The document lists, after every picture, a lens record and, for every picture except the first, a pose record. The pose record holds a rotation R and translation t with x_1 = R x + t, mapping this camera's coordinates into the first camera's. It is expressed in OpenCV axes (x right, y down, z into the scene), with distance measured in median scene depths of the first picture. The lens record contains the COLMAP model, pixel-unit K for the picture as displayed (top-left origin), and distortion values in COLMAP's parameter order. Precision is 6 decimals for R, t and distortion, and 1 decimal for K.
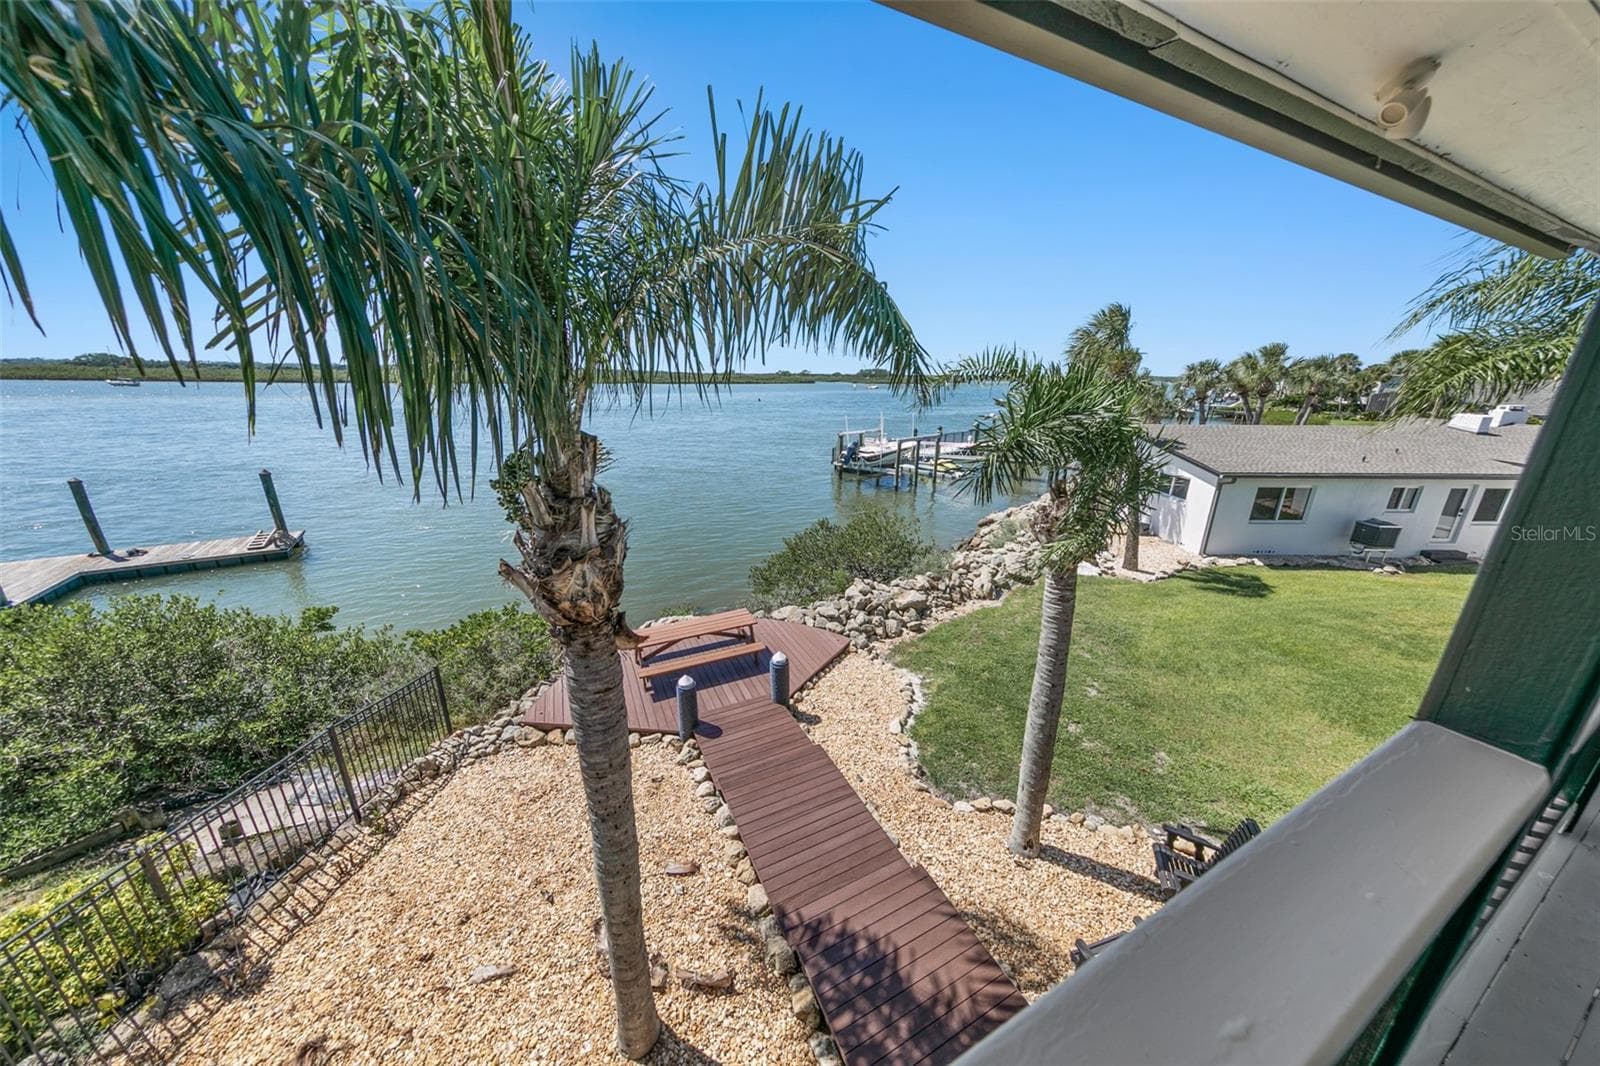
lens RADIAL K [[514.1, 0, 805.6], [0, 514.1, 527.1], [0, 0, 1]] dist [0.000561, -0.000002]
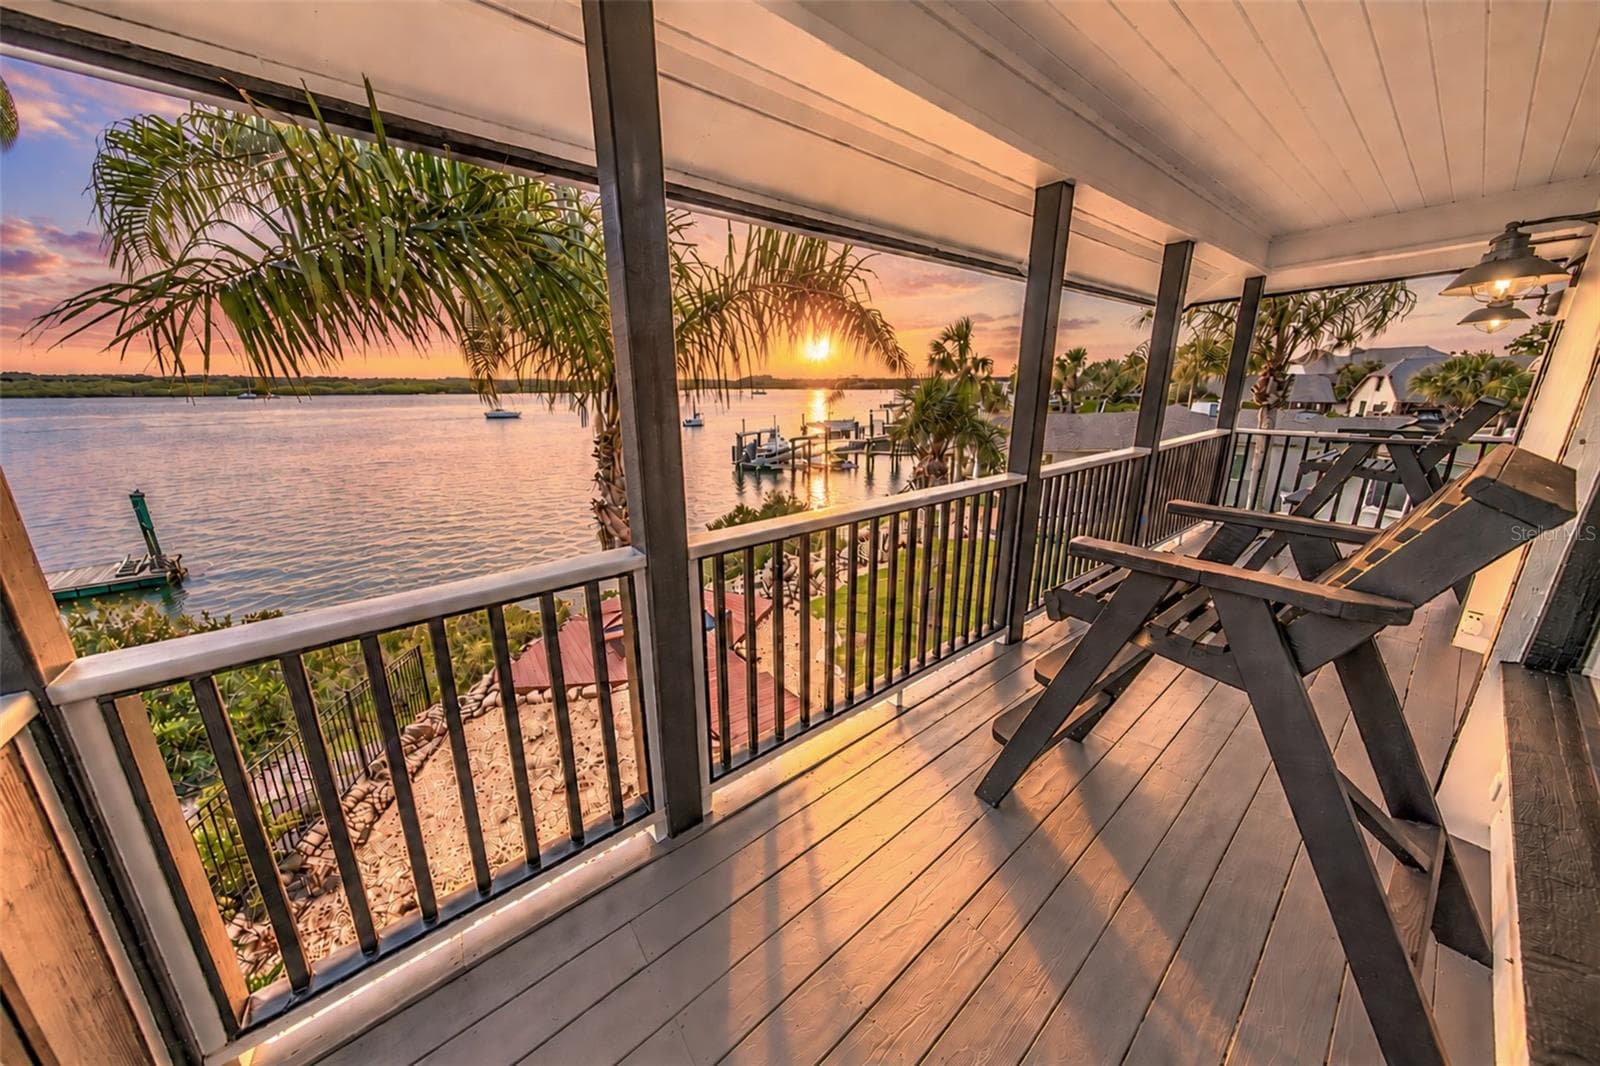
lens RADIAL K [[514.1, 0, 805.6], [0, 514.1, 527.1], [0, 0, 1]] dist [0.000561, -0.000002]
pose [[0.975760, -0.072811, 0.206376, -0.069512], [0.074086, 0.997251, 0.001557, 0.048288], [-0.205922, 0.013770, 0.978471, -0.180124]]
